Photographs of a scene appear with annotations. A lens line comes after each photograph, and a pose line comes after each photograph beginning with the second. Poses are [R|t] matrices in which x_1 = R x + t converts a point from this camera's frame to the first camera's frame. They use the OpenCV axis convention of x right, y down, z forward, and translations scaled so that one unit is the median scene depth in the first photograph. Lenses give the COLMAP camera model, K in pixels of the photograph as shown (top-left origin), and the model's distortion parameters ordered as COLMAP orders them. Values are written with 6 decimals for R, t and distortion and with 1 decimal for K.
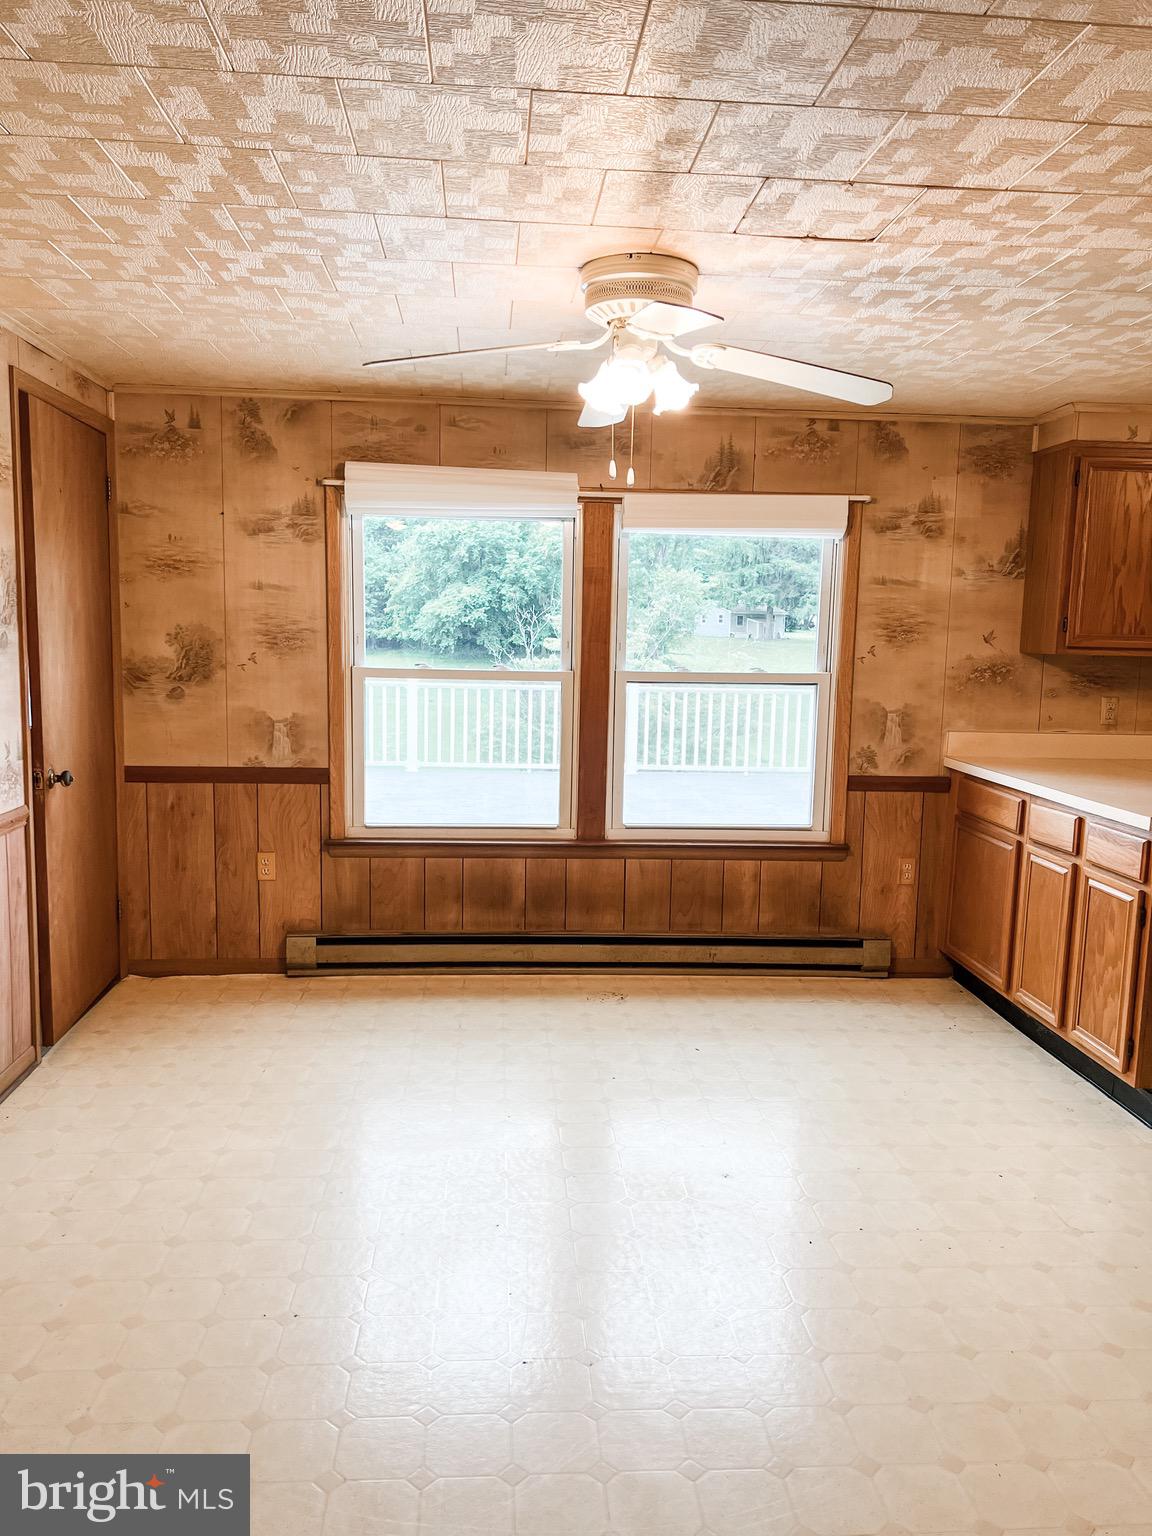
lens RADIAL K [[1148.3, 0, 583.5], [0, 1148.3, 776.1], [0, 0, 1]] dist [0.088554, -0.118805]
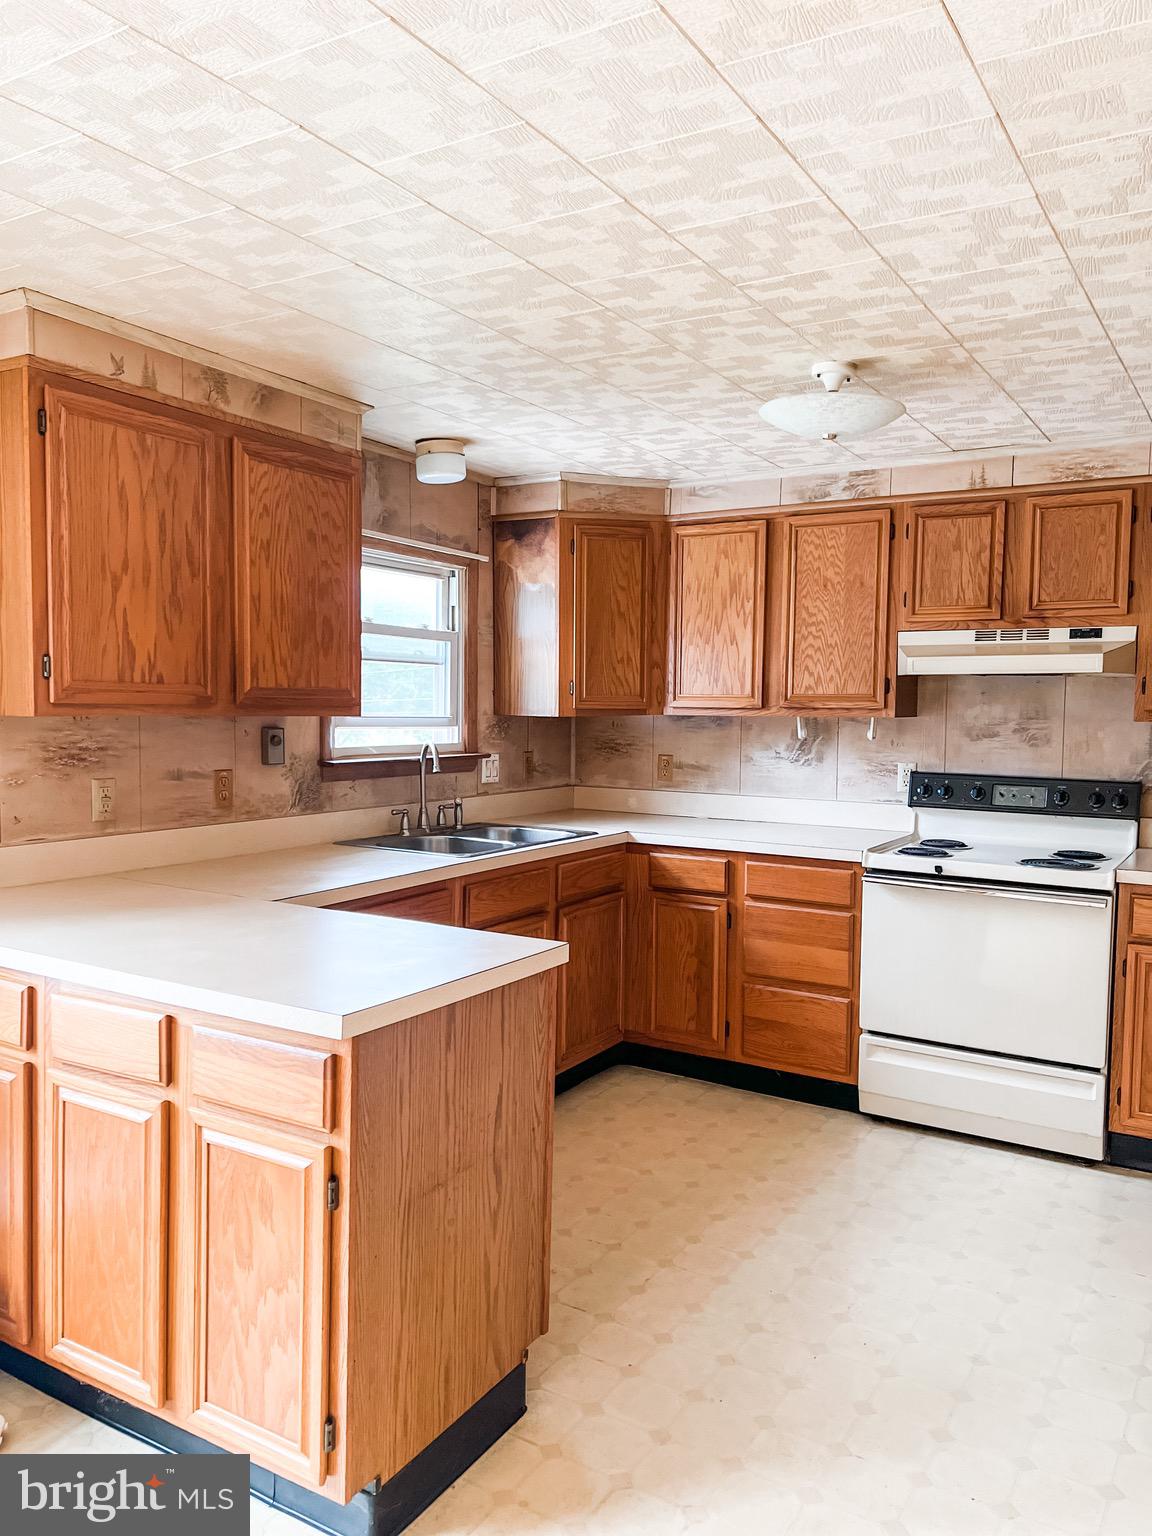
lens RADIAL K [[1148.3, 0, 583.5], [0, 1148.3, 776.1], [0, 0, 1]] dist [0.088554, -0.118805]
pose [[0.584015, -0.066683, 0.808999, 0.098880], [0.100259, 0.994915, 0.009631, -0.057994], [-0.805527, 0.075485, 0.587731, 0.476537]]
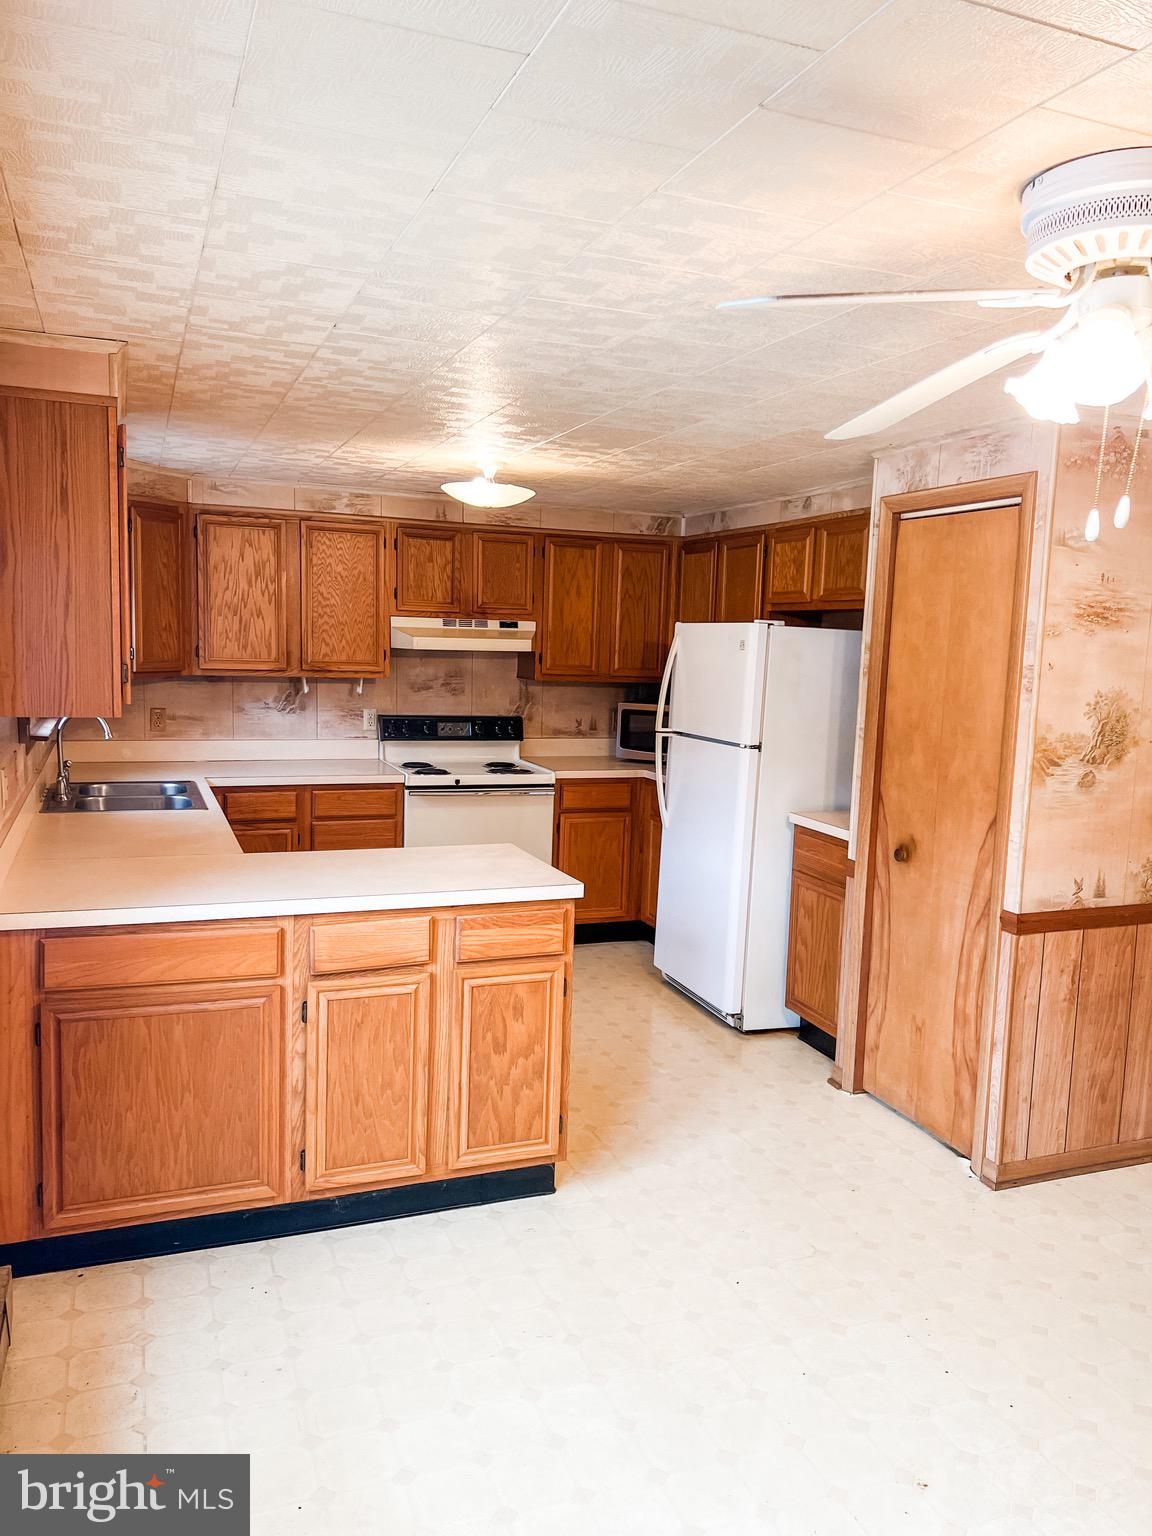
lens RADIAL K [[1148.3, 0, 583.5], [0, 1148.3, 776.1], [0, 0, 1]] dist [0.088554, -0.118805]
pose [[-0.288450, -0.147036, 0.946138, -0.342193], [0.080805, 0.980876, 0.177070, -0.186053], [-0.954079, 0.127528, -0.271053, 1.026160]]
